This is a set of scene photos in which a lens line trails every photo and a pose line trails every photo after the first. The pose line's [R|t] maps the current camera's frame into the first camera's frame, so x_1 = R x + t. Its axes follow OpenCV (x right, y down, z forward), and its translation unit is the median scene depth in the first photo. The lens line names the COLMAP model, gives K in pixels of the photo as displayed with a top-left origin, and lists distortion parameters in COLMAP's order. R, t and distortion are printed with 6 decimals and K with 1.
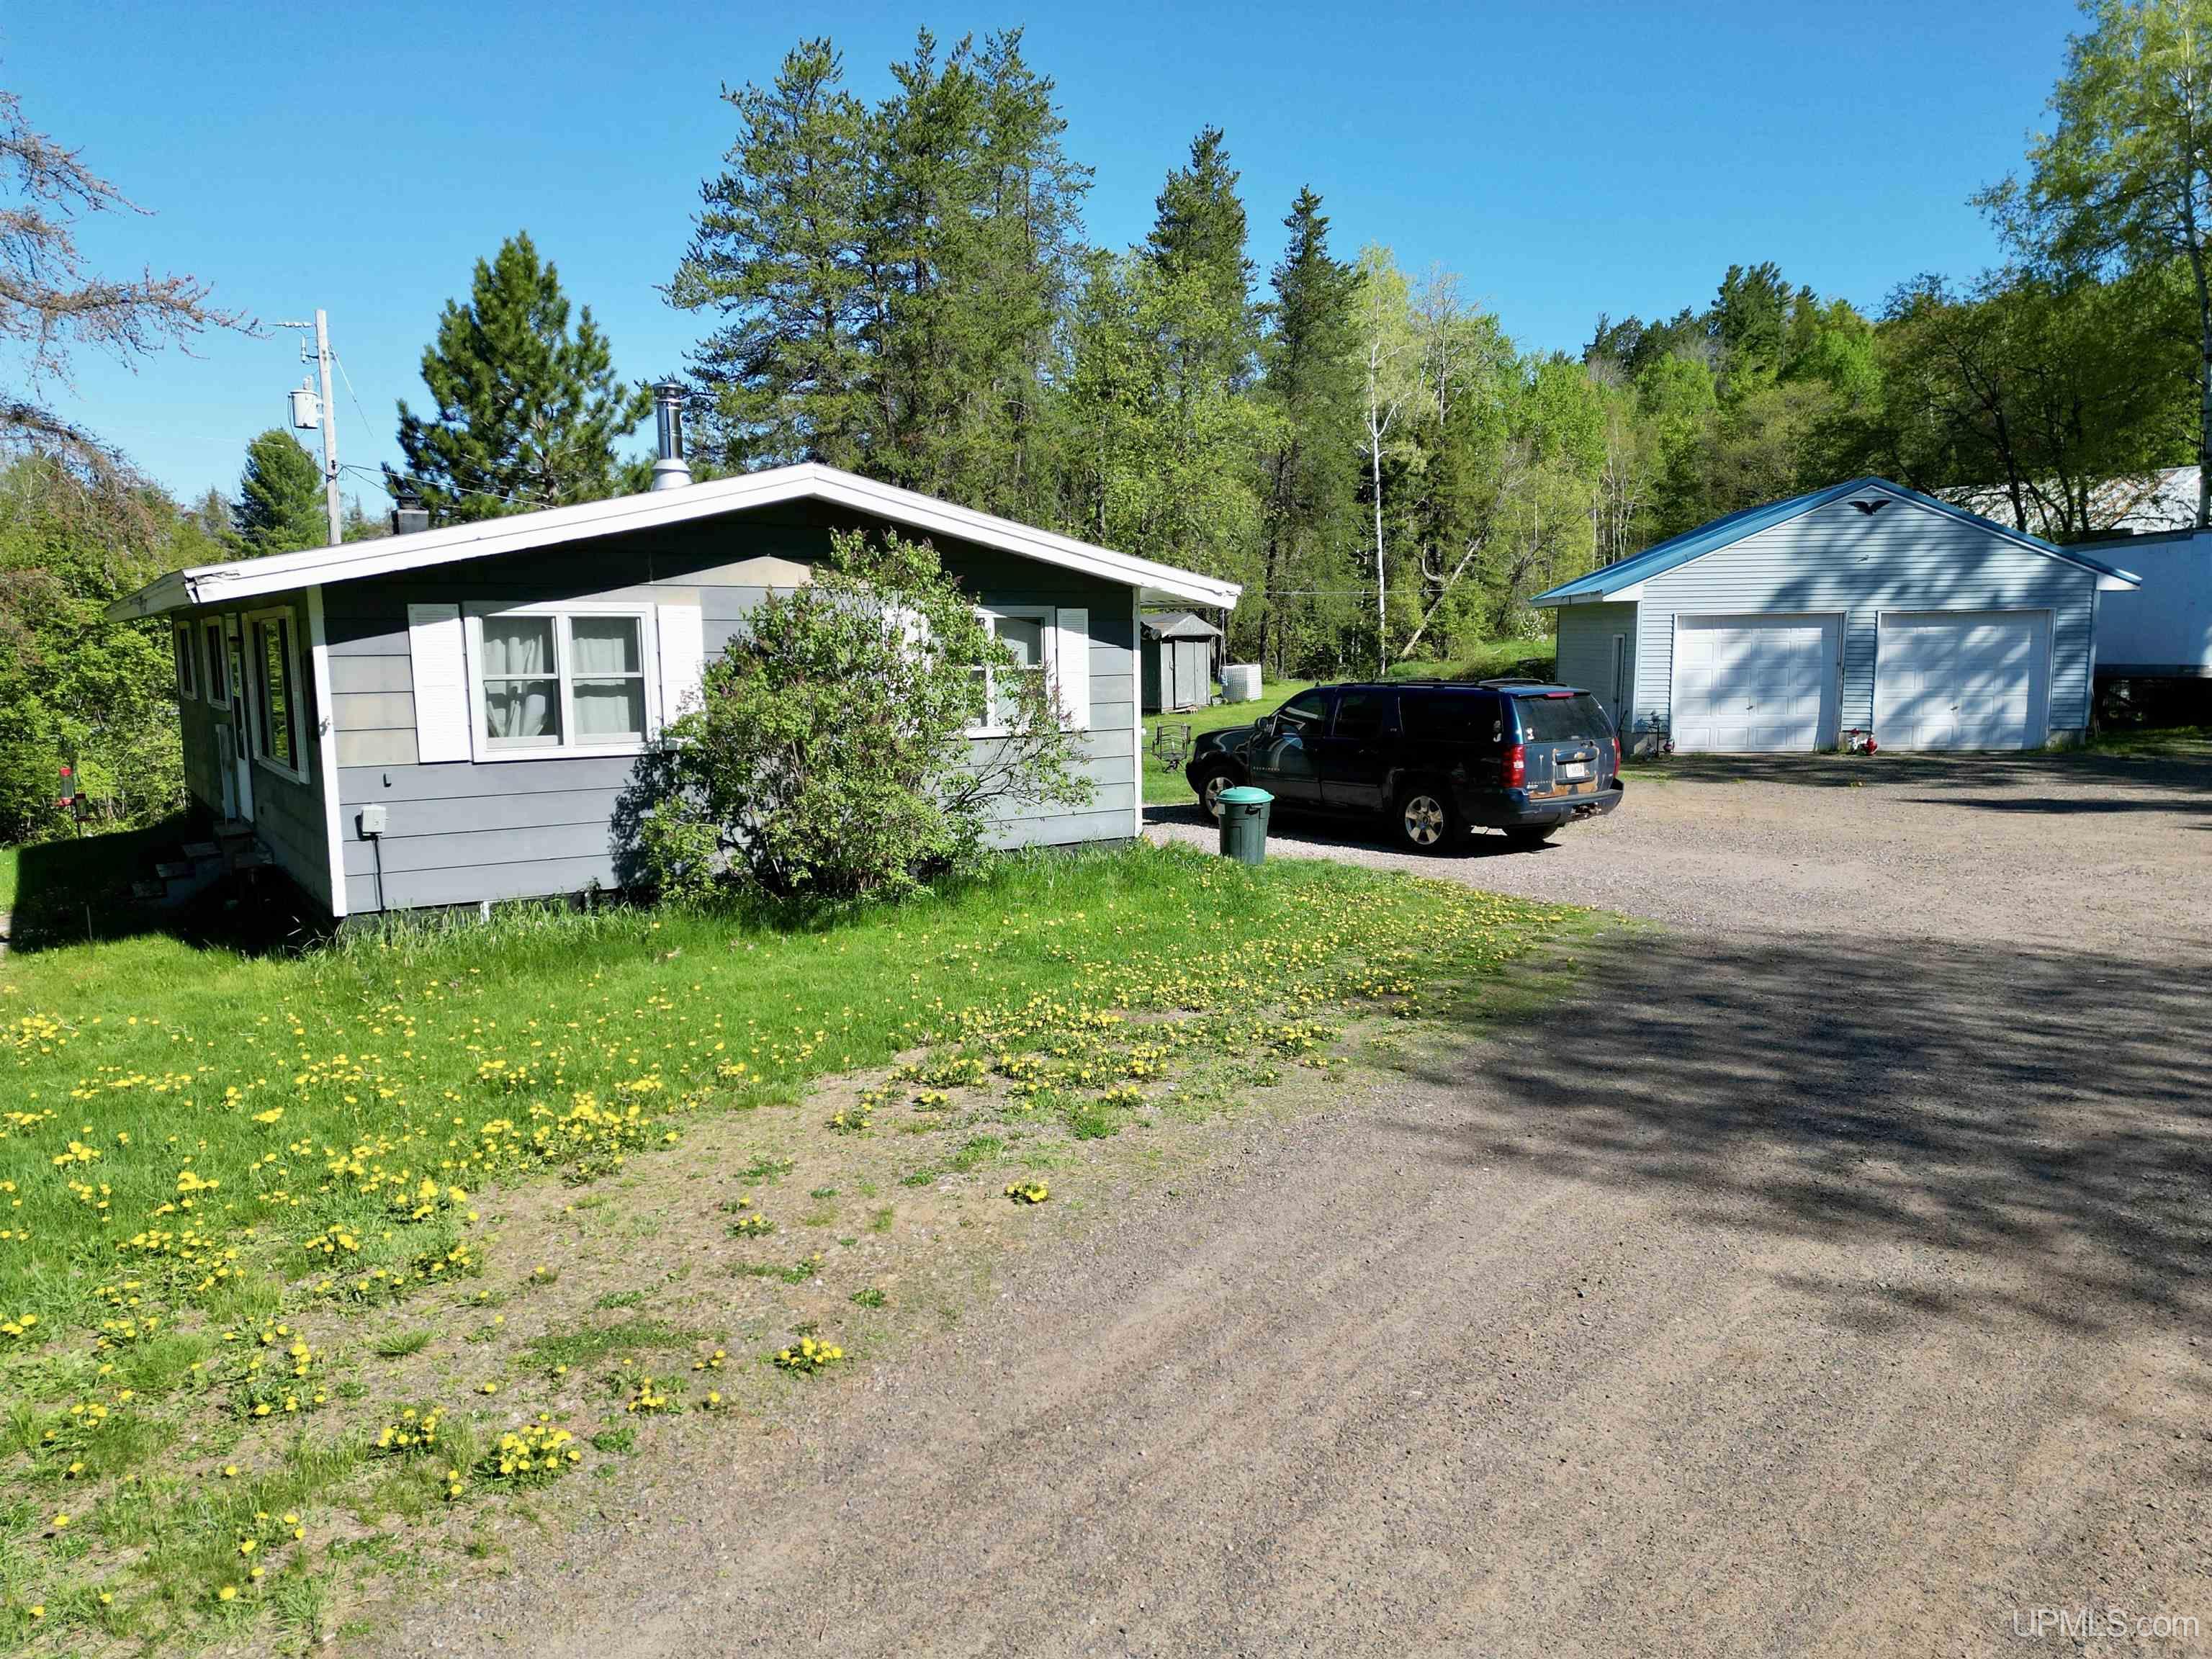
lens RADIAL K [[1535.1, 0, 1092.0], [0, 1535.1, 838.5], [0, 0, 1]] dist [0.072017, -0.063525]
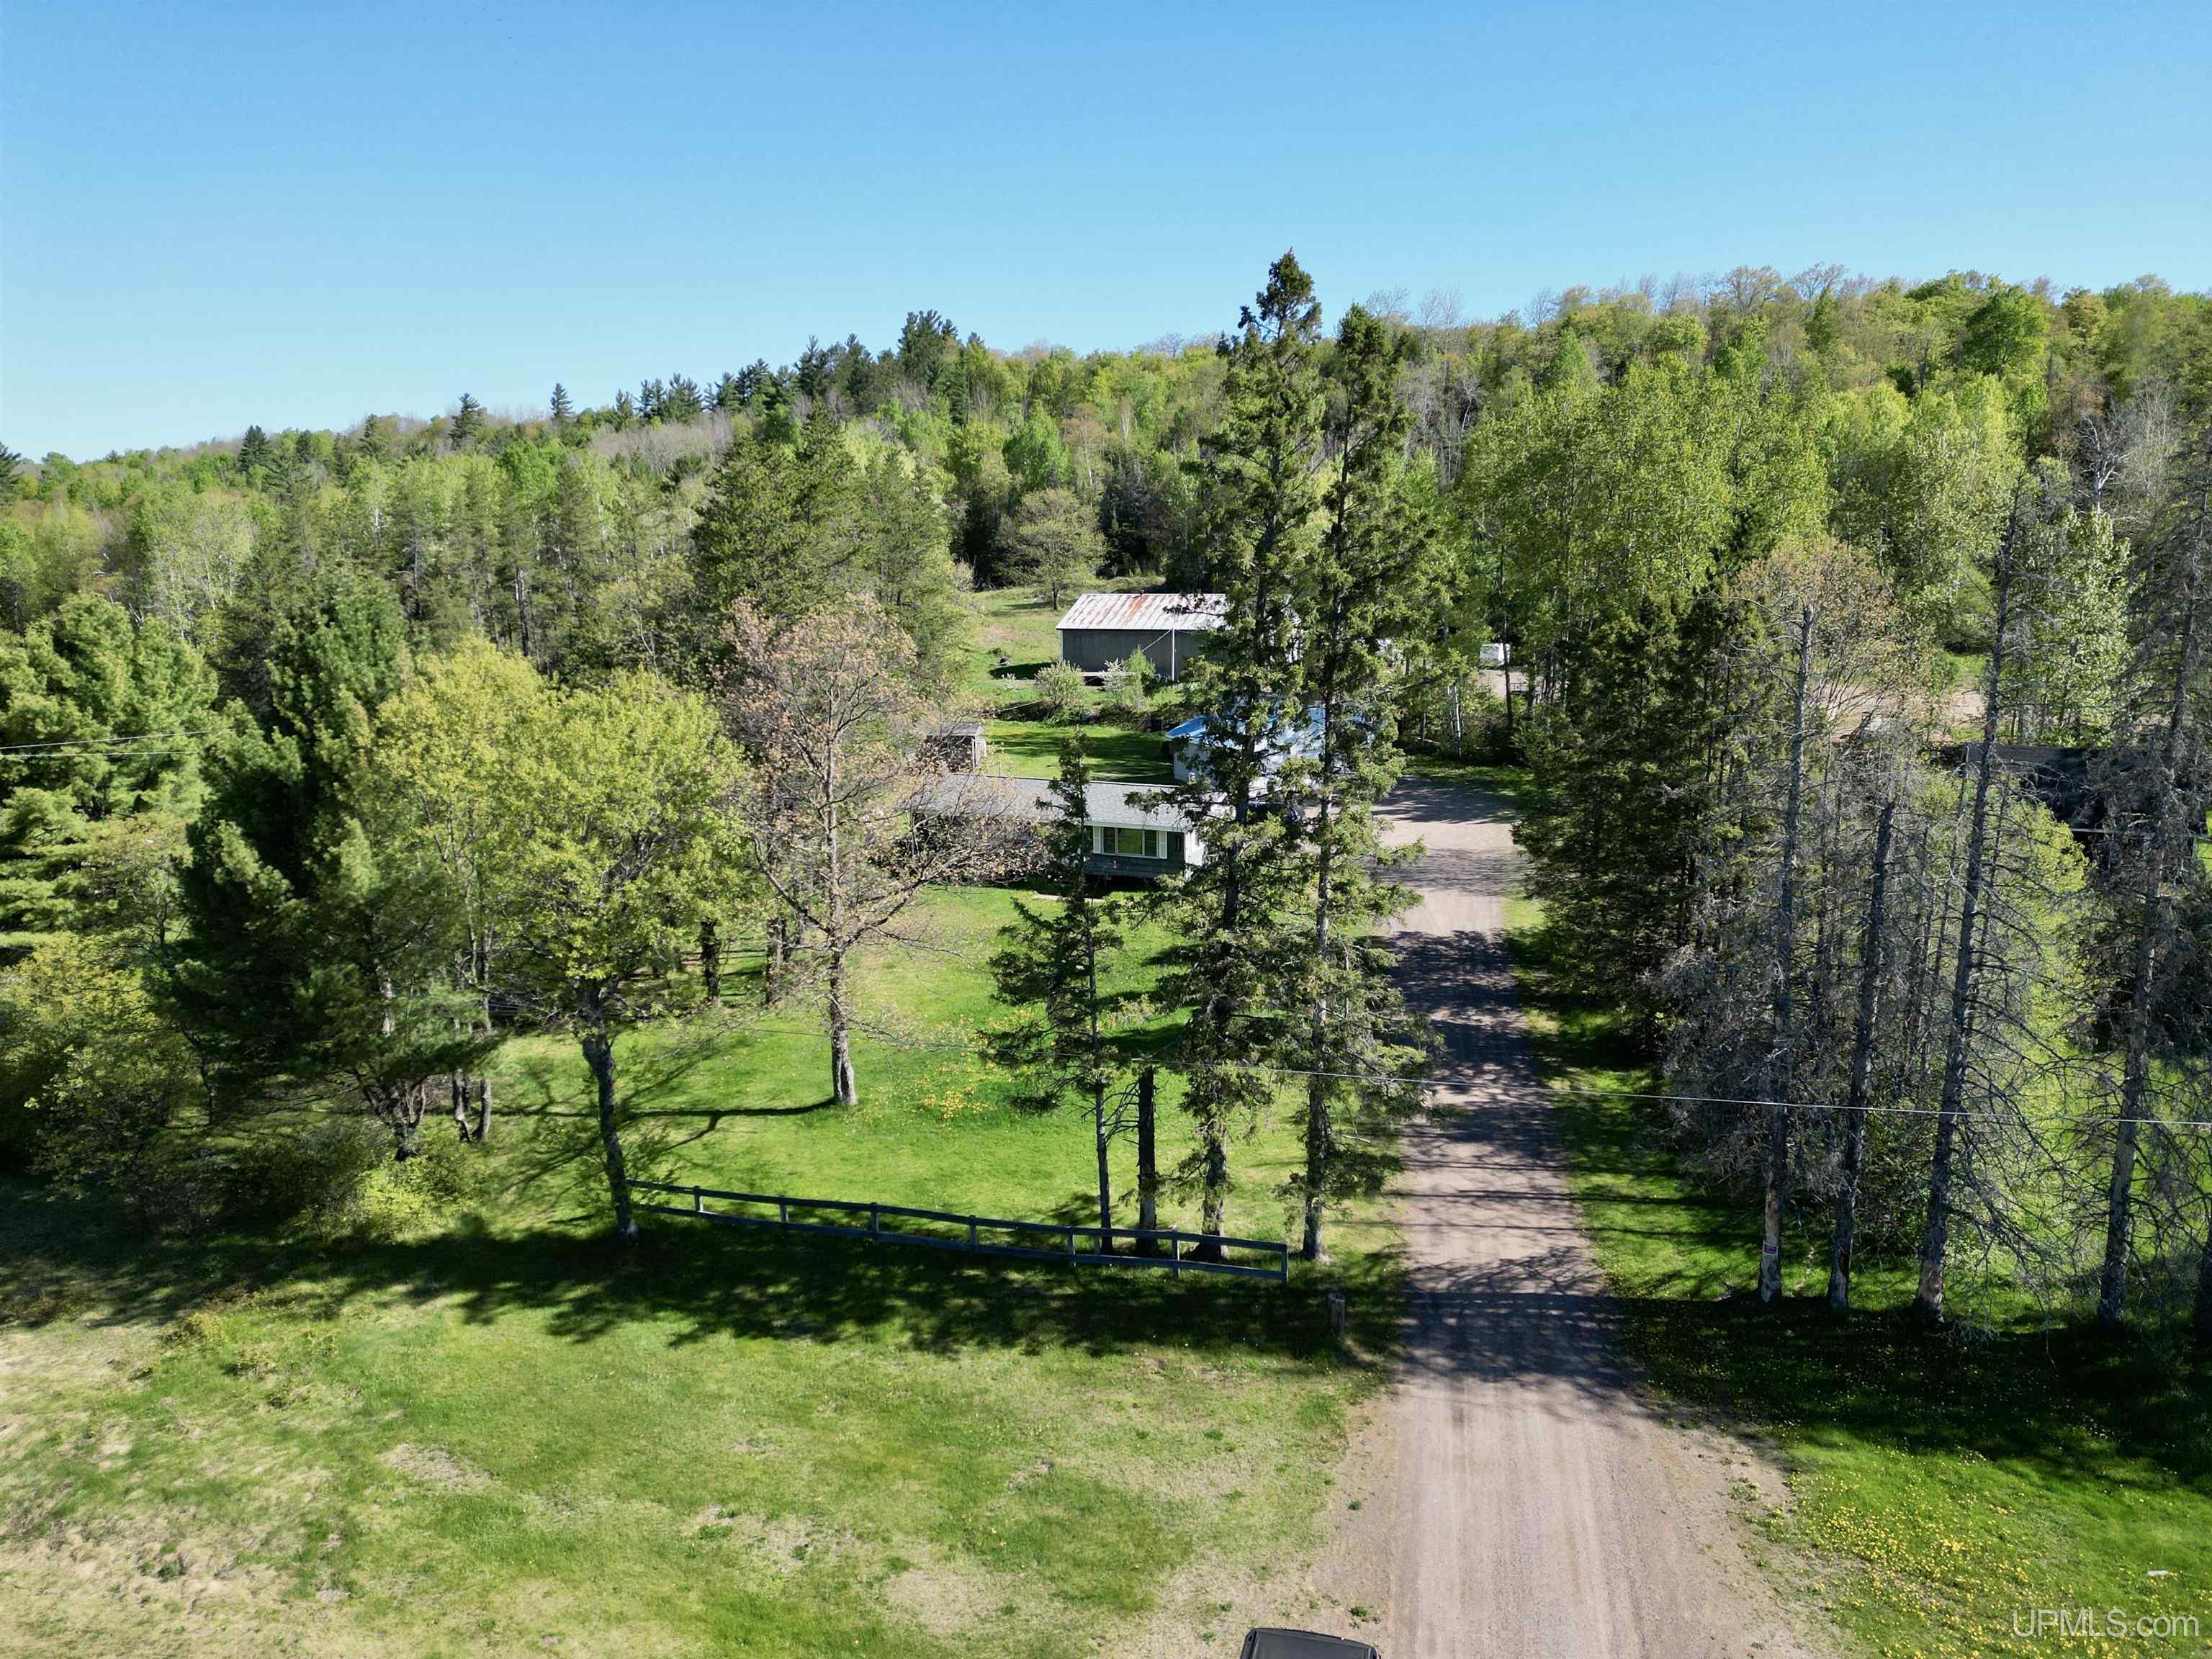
lens RADIAL K [[1535.1, 0, 1092.0], [0, 1535.1, 838.5], [0, 0, 1]] dist [0.072017, -0.063525]
pose [[0.840760, -0.109935, 0.530129, -1.634843], [0.075215, 0.993390, 0.086715, -0.272104], [-0.536158, -0.033033, 0.843471, -1.552975]]
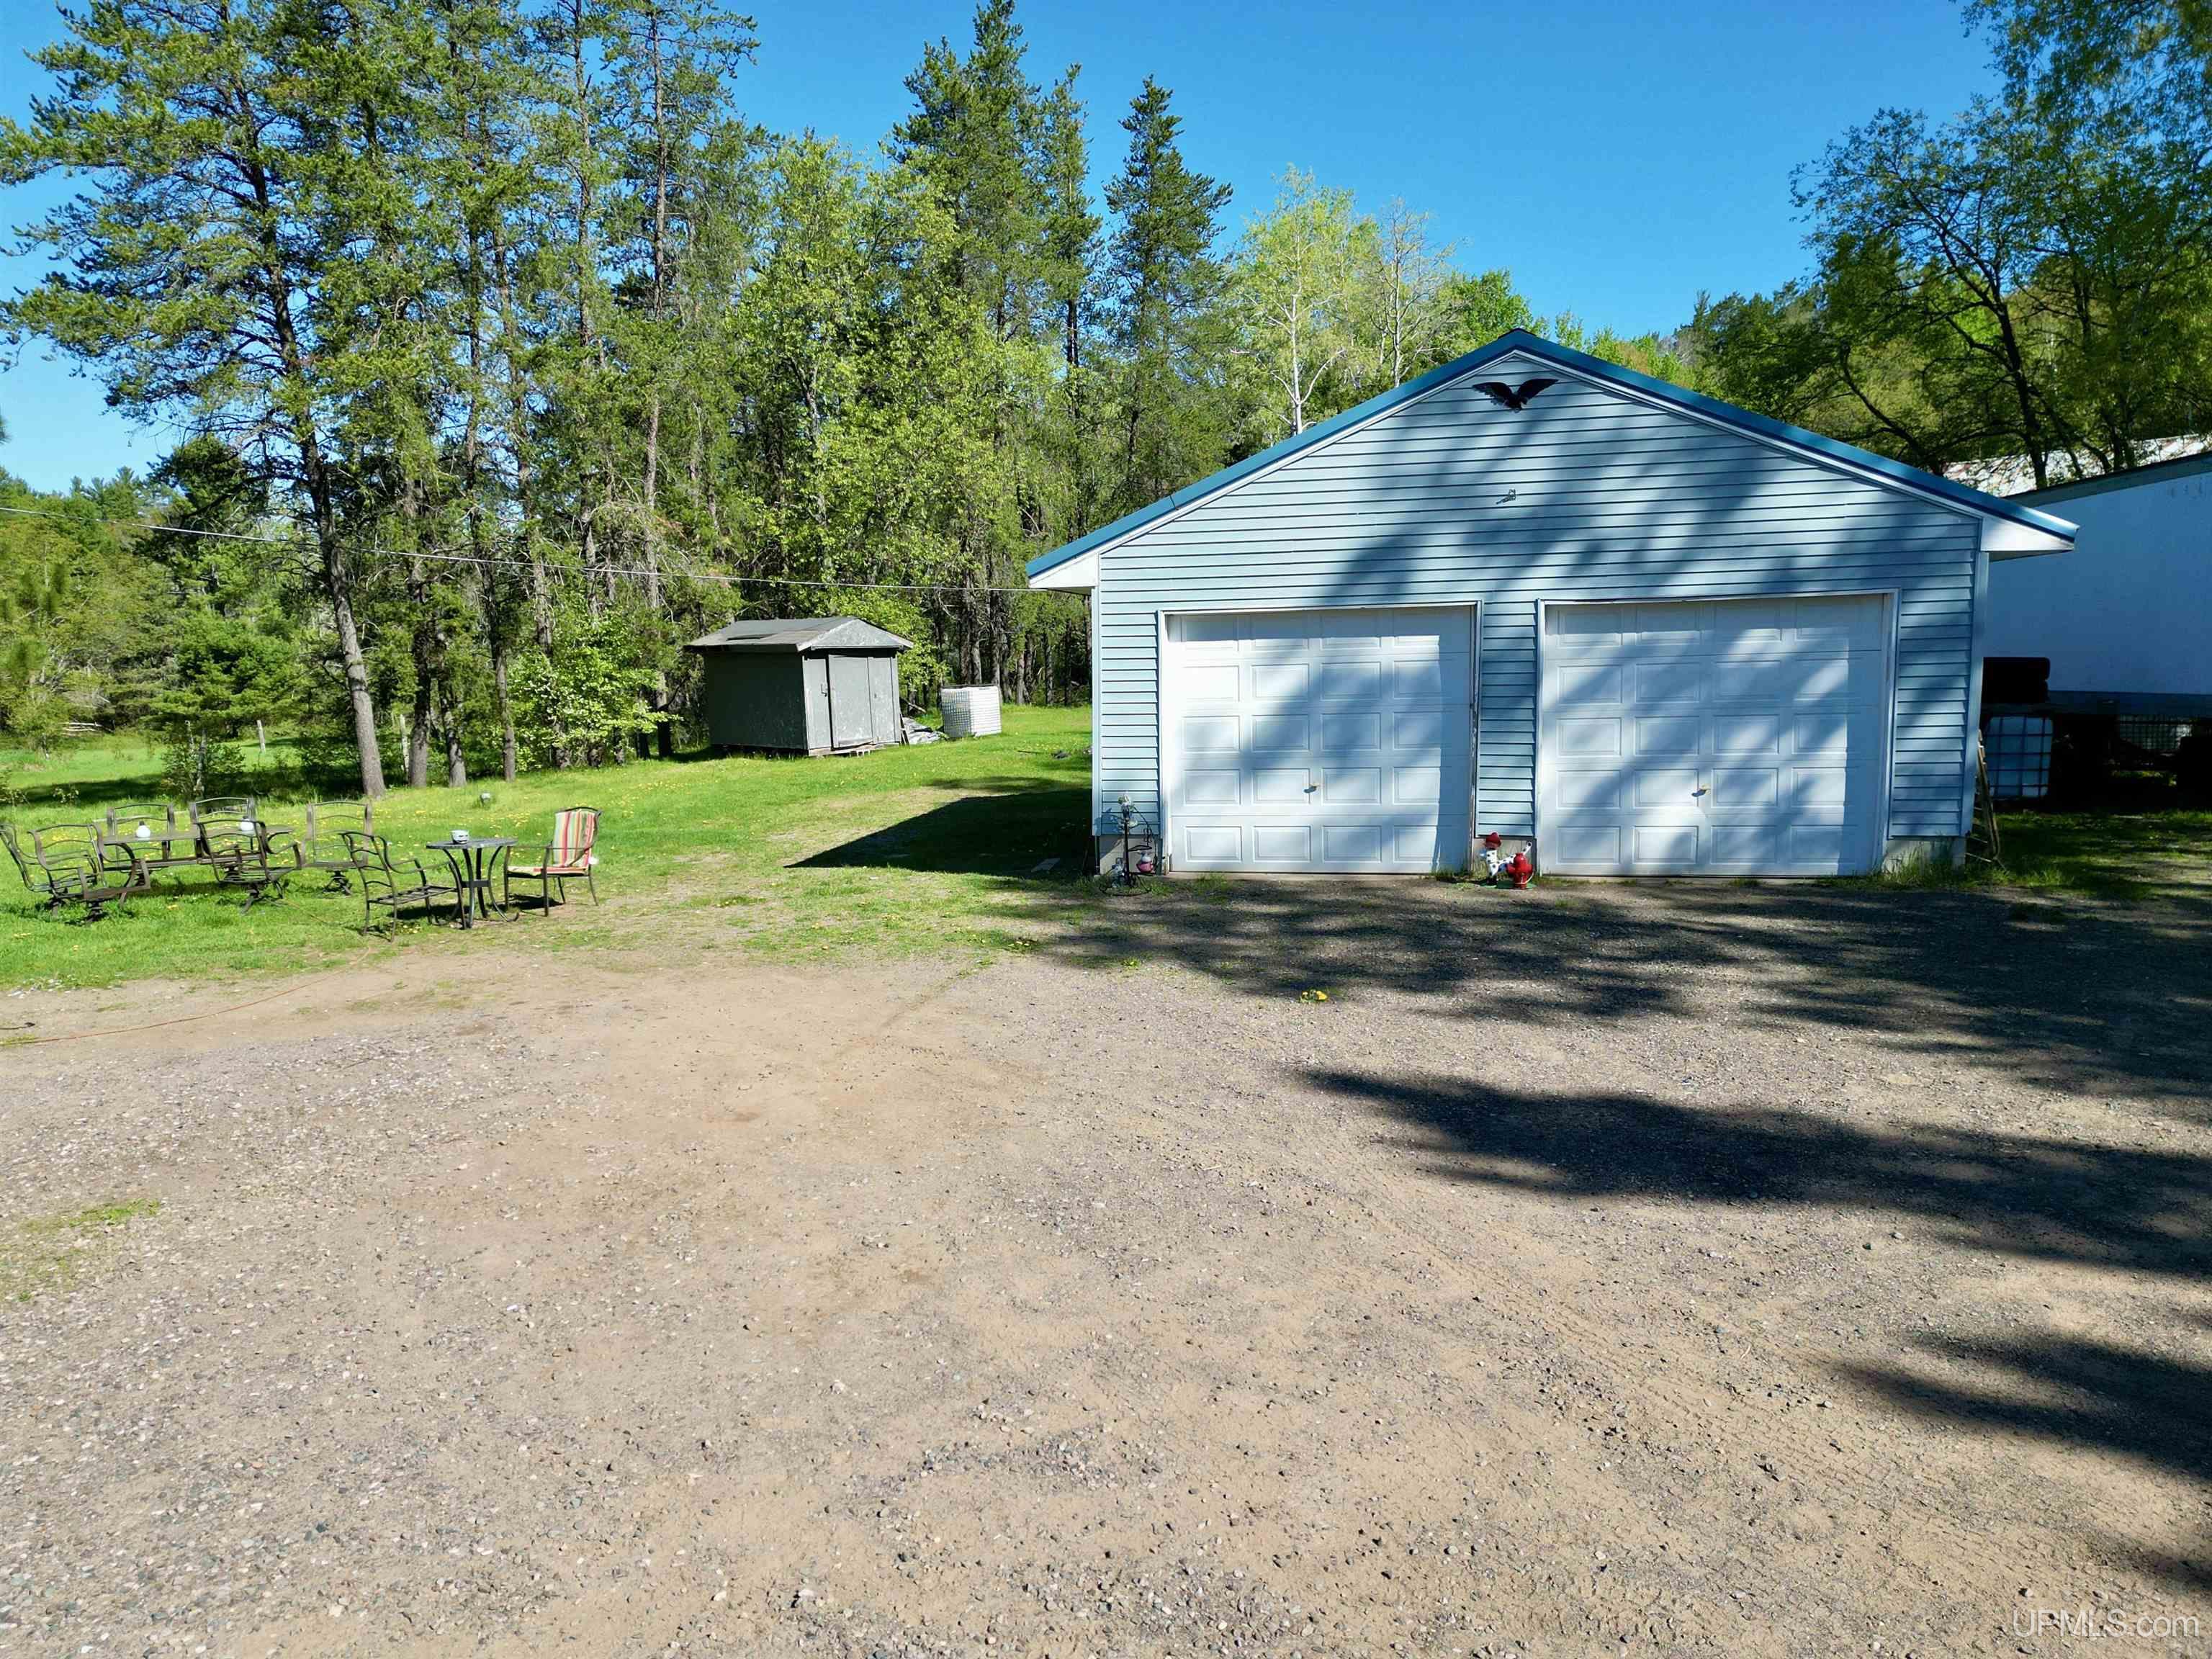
lens RADIAL K [[1535.1, 0, 1092.0], [0, 1535.1, 838.5], [0, 0, 1]] dist [0.072017, -0.063525]
pose [[0.996656, 0.000909, -0.081704, 0.398108], [-0.001452, 0.999977, -0.006589, -0.064609], [0.081696, 0.006685, 0.996635, 0.488519]]
